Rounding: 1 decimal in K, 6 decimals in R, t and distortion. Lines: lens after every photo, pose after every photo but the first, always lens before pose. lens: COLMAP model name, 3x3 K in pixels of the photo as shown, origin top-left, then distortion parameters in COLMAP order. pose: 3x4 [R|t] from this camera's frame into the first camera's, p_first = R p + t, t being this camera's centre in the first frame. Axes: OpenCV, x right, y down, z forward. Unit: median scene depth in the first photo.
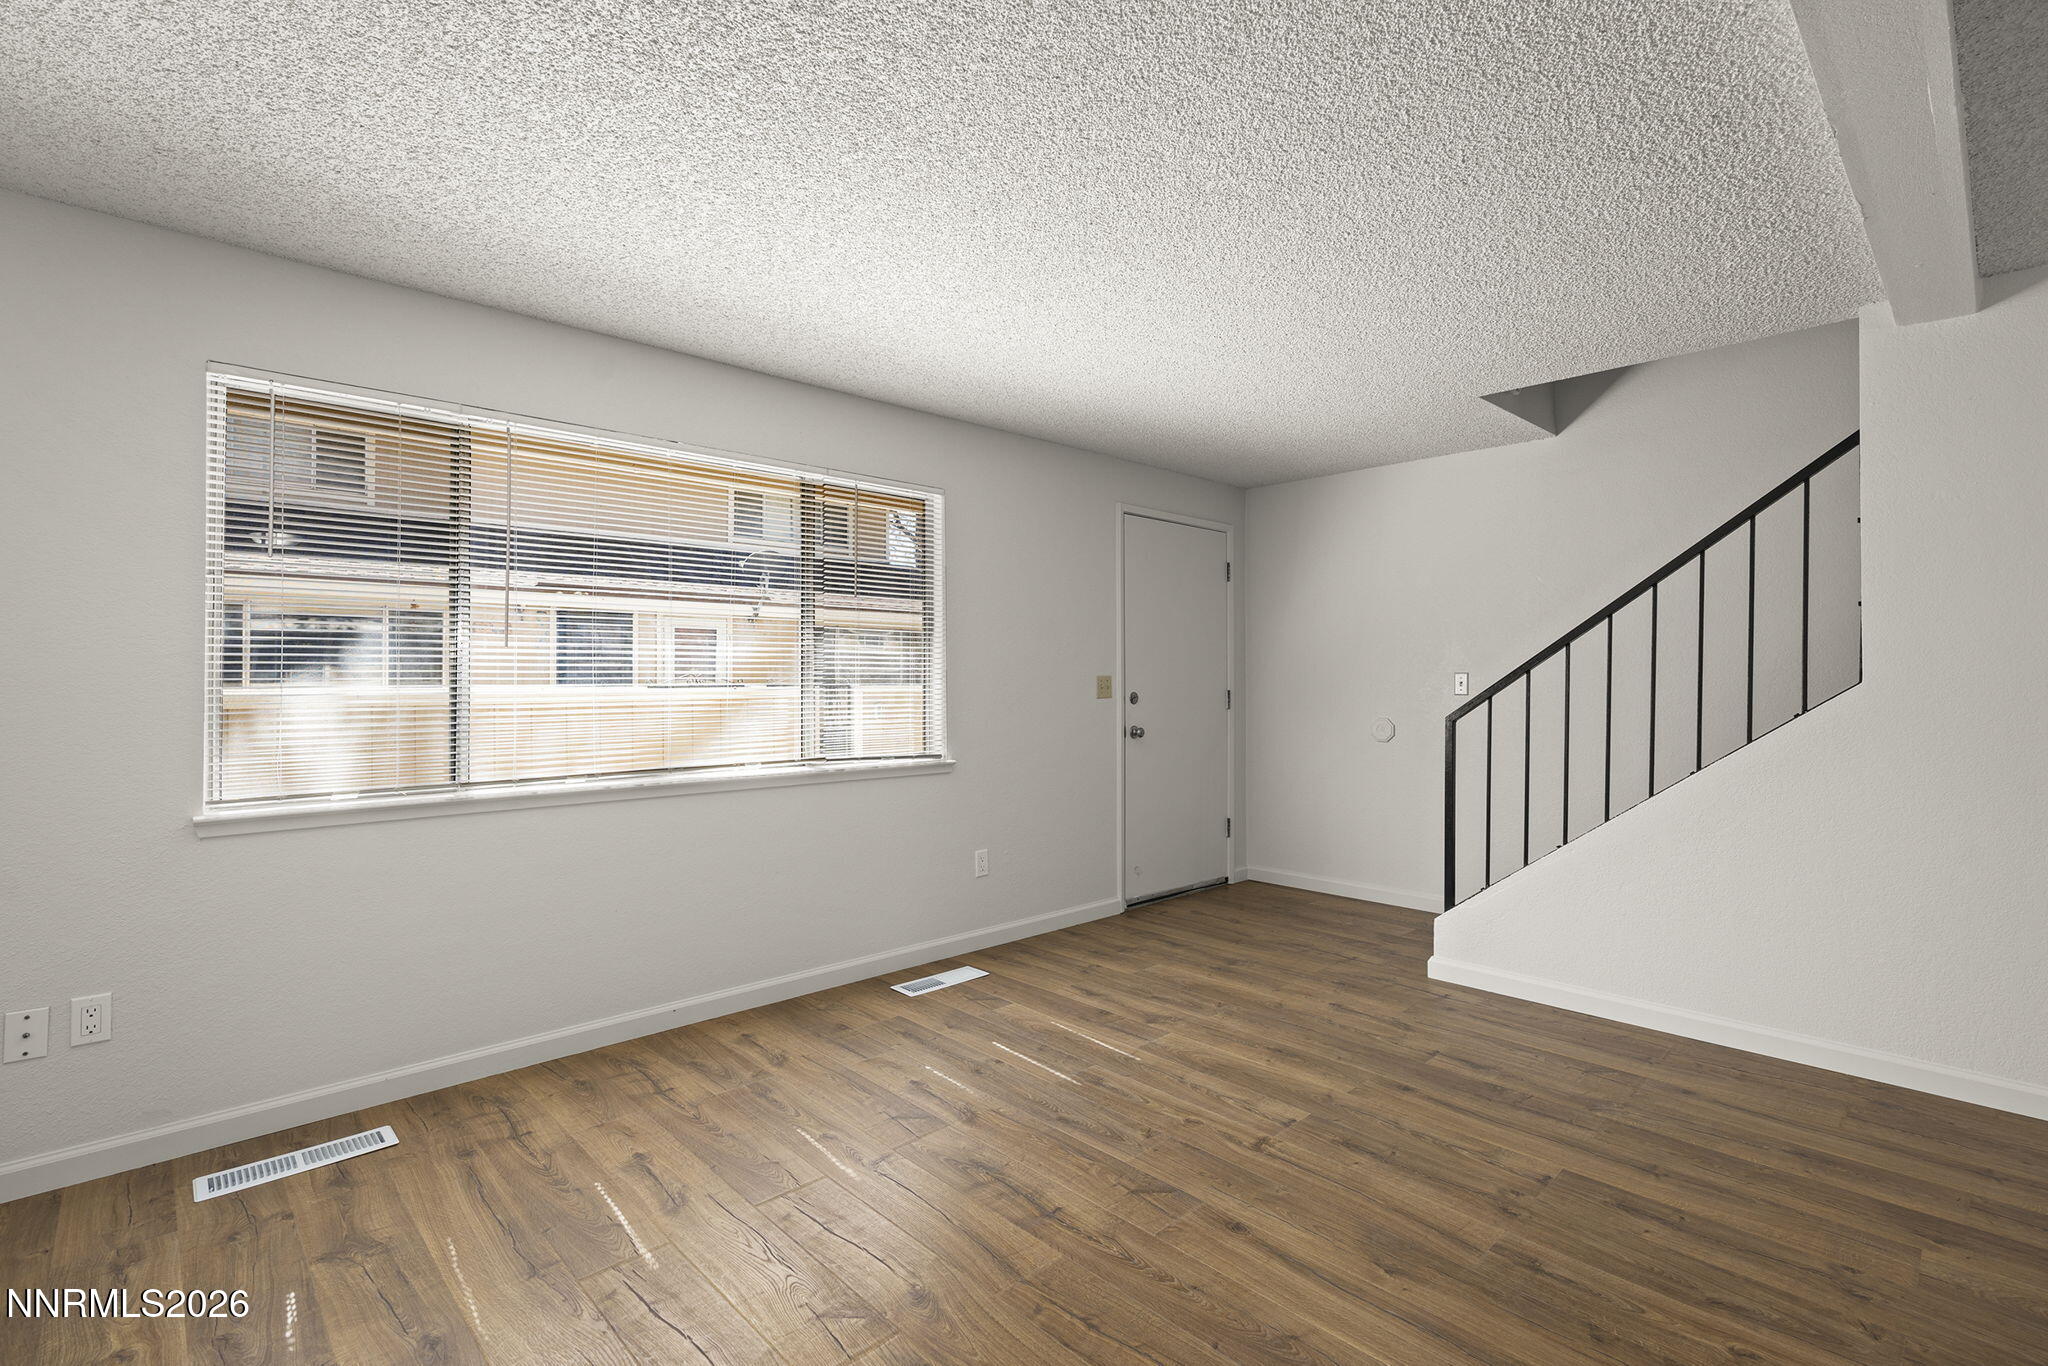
lens RADIAL K [[948.2, 0, 1029.6], [0, 948.2, 673.9], [0, 0, 1]] dist [-0.008012, 0.003031]
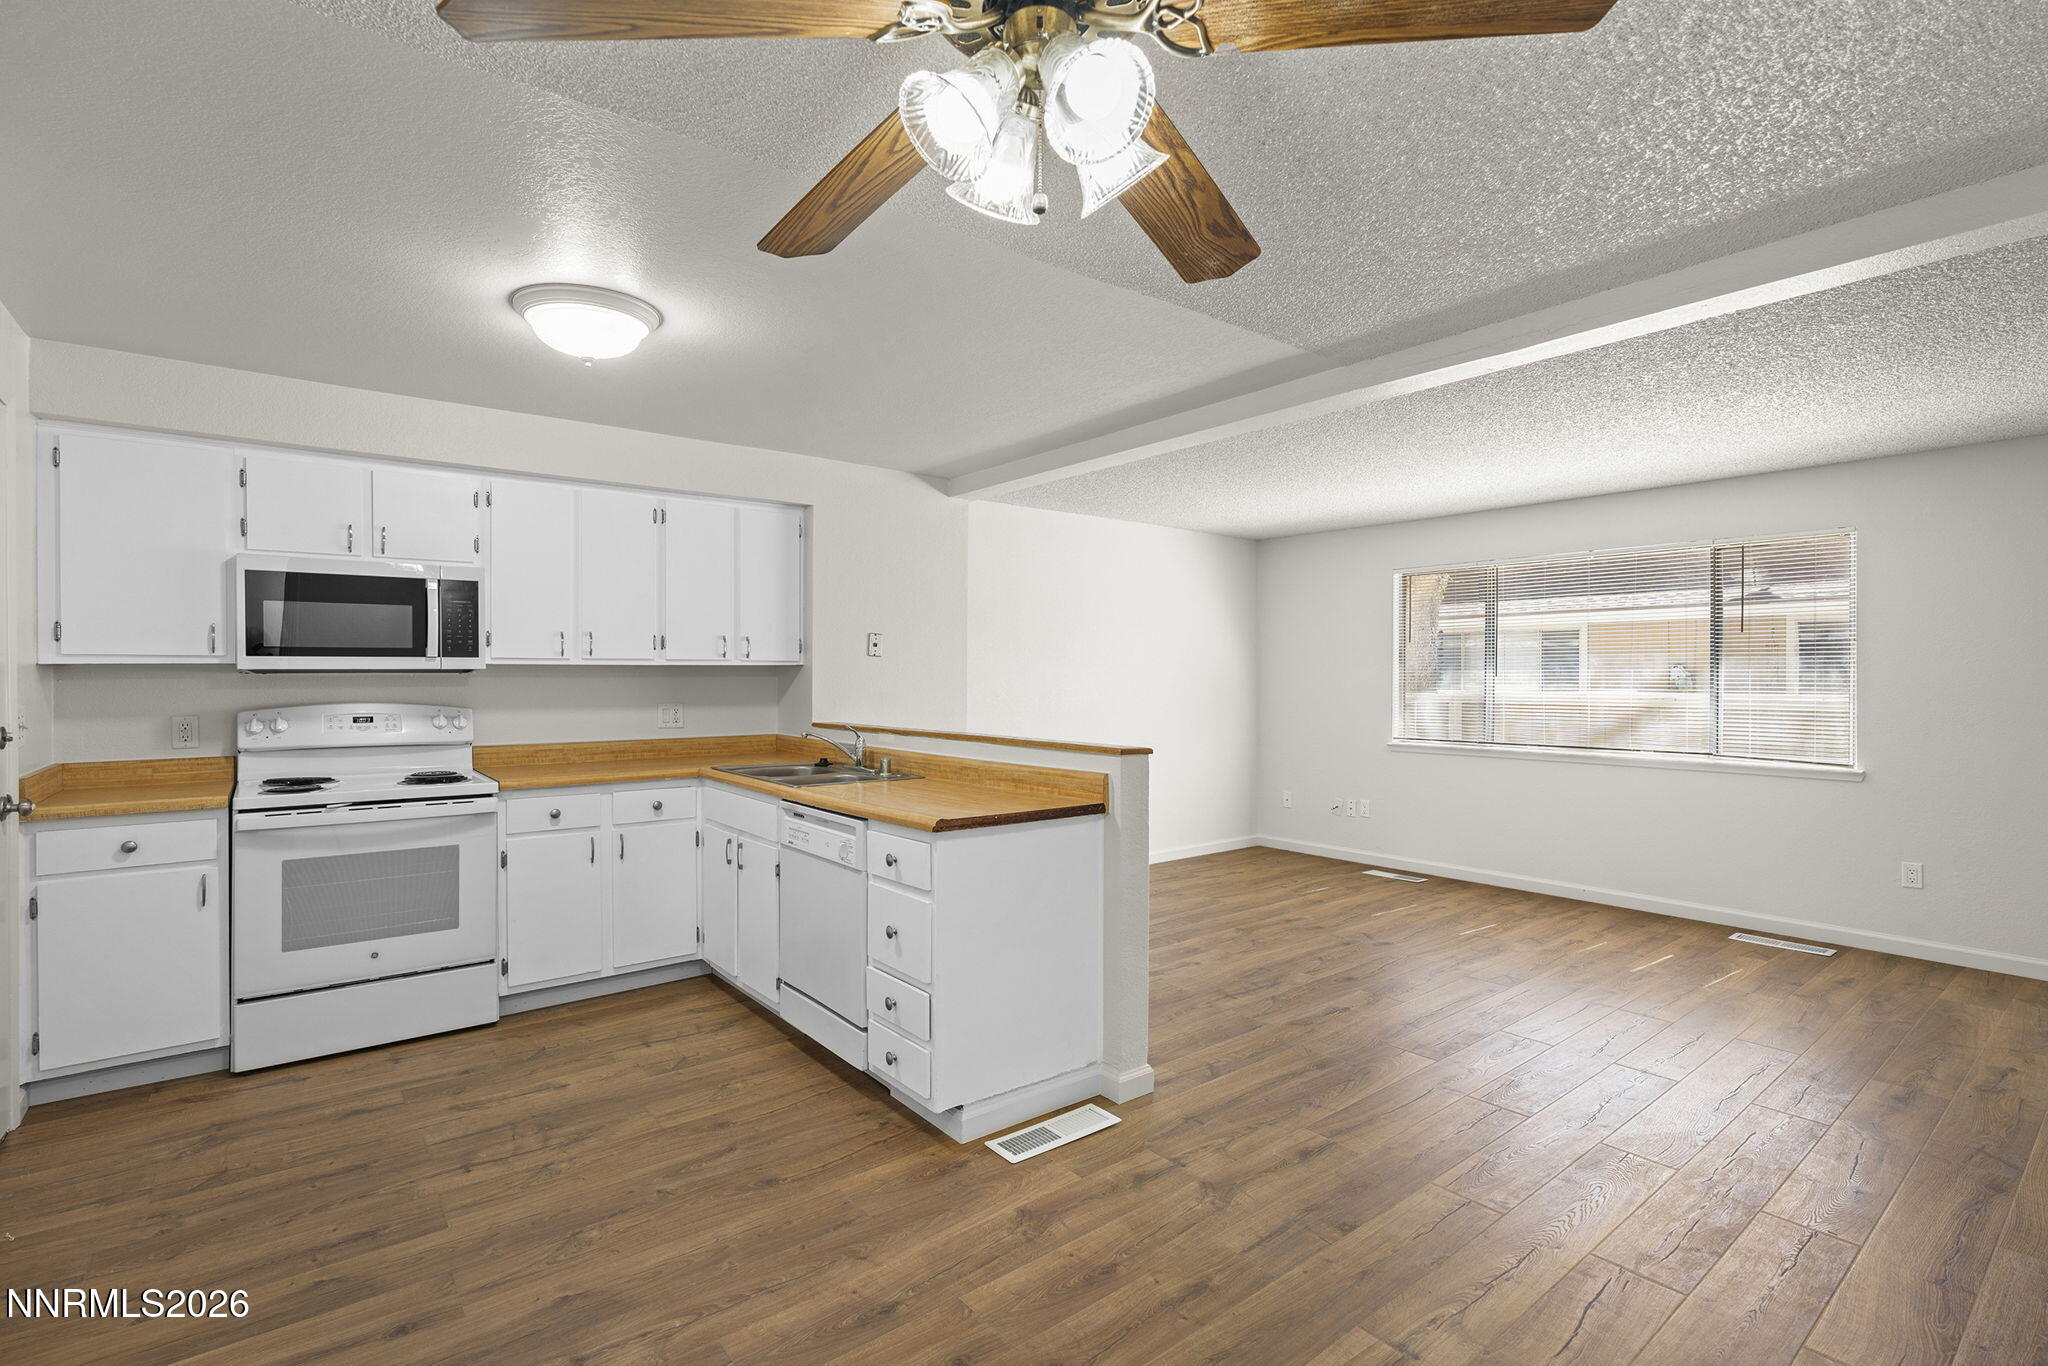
lens RADIAL K [[948.2, 0, 1022.6], [0, 948.2, 680.6], [0, 0, 1]] dist [-0.008012, 0.003031]
pose [[-0.094957, 0.004412, -0.995472, 1.535892], [0.003126, 0.999987, 0.004134, -0.031569], [0.995477, -0.002720, -0.094969, 0.175096]]
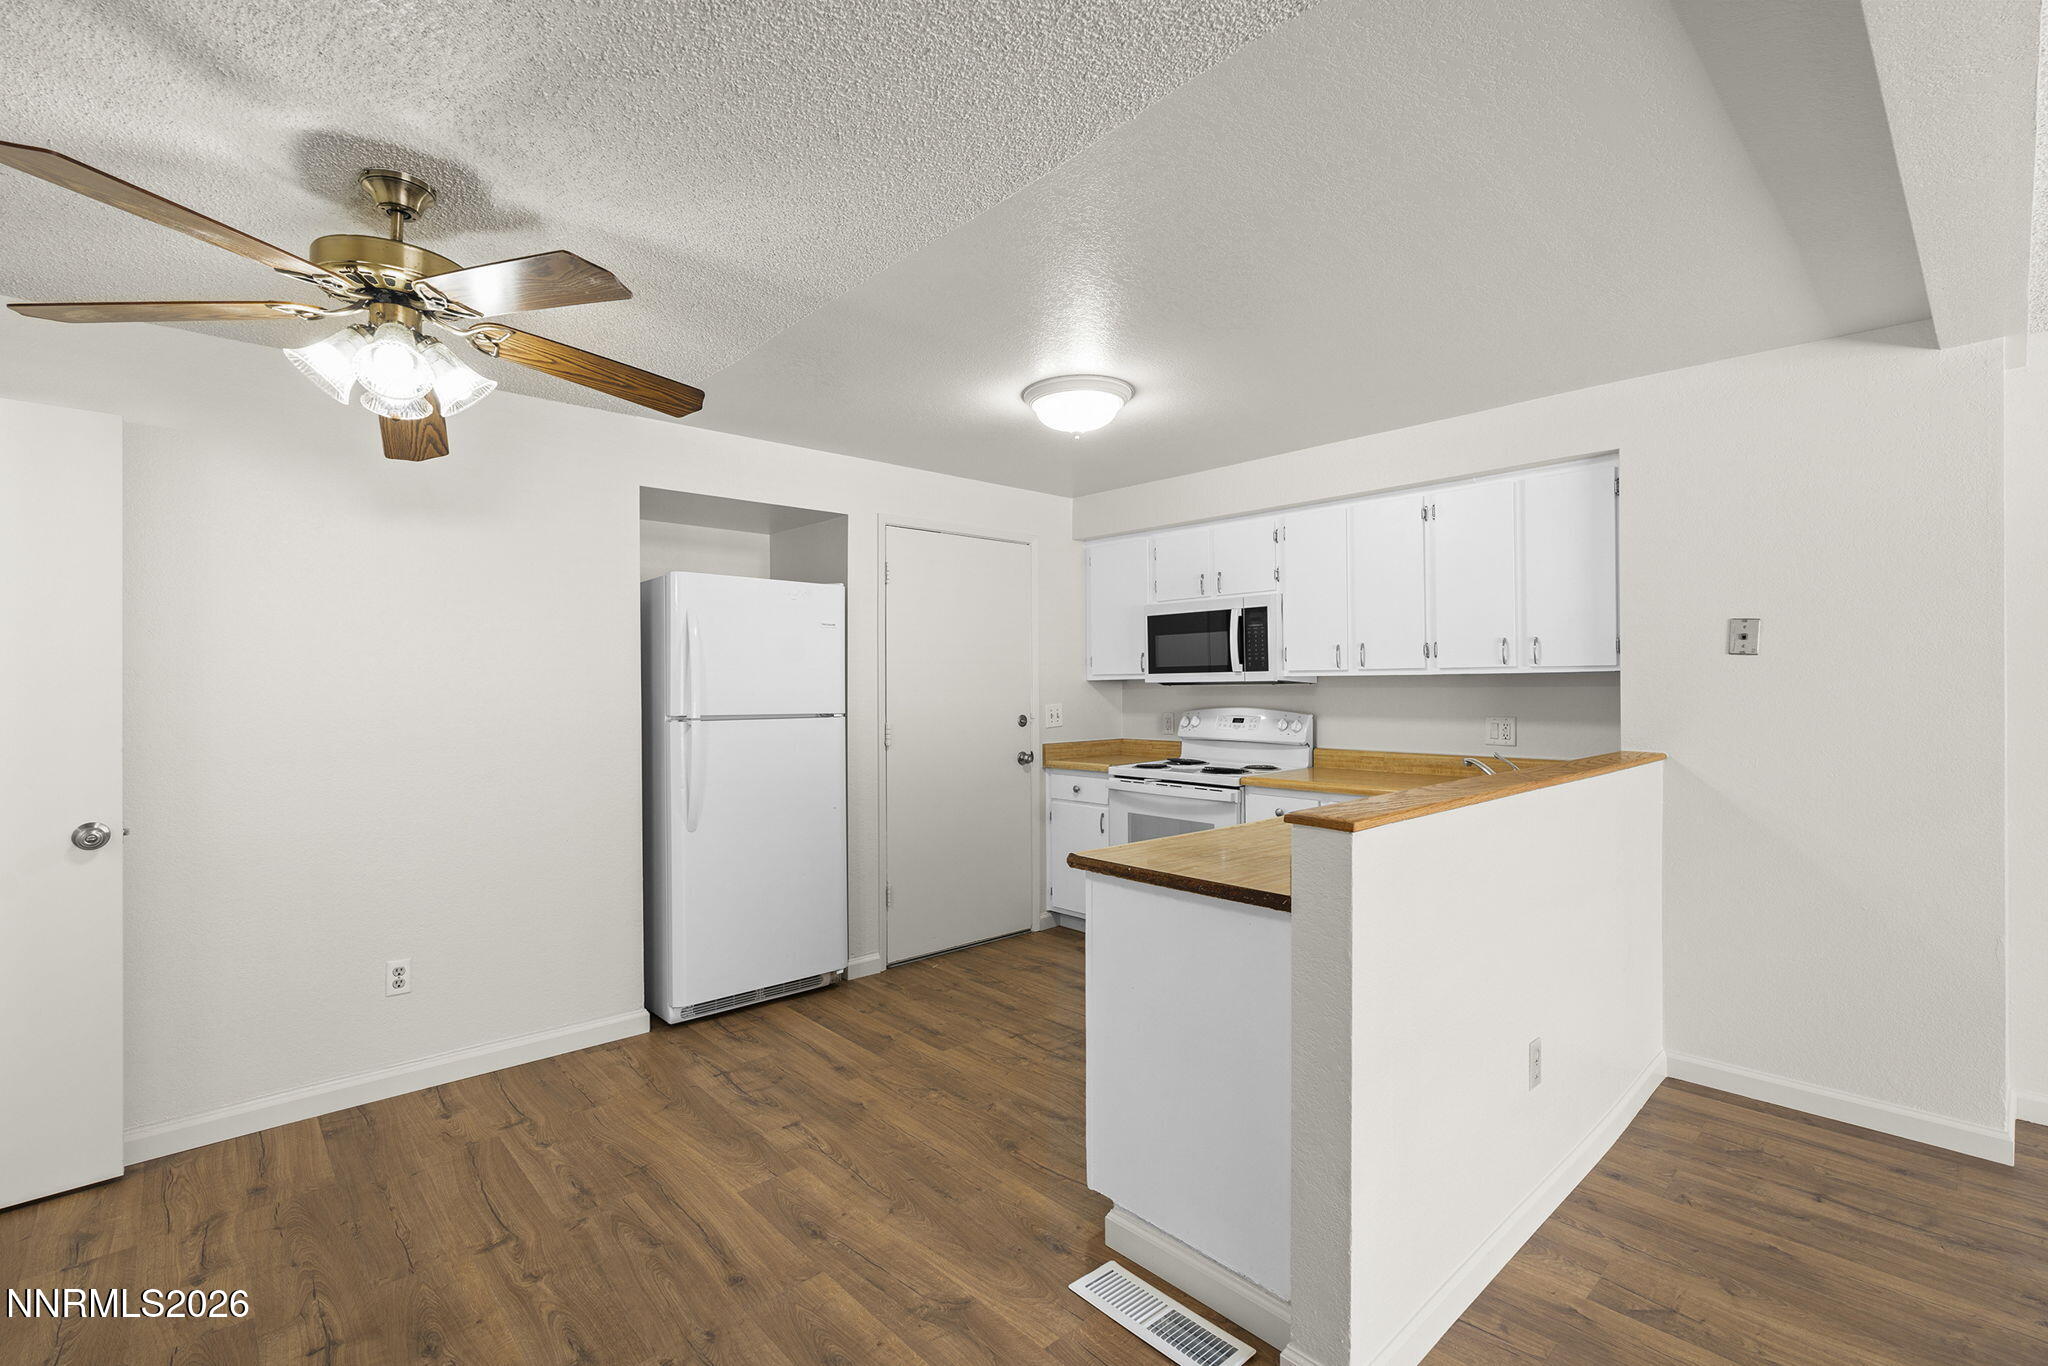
lens RADIAL K [[917.5, 0, 1033.9], [0, 917.5, 678.6], [0, 0, 1]] dist [-0.008378, 0.003419]
pose [[-0.999914, 0.005572, 0.011845, 0.699664], [0.005462, 0.999942, -0.009324, -0.036426], [-0.011896, -0.009259, -0.999886, 0.768622]]
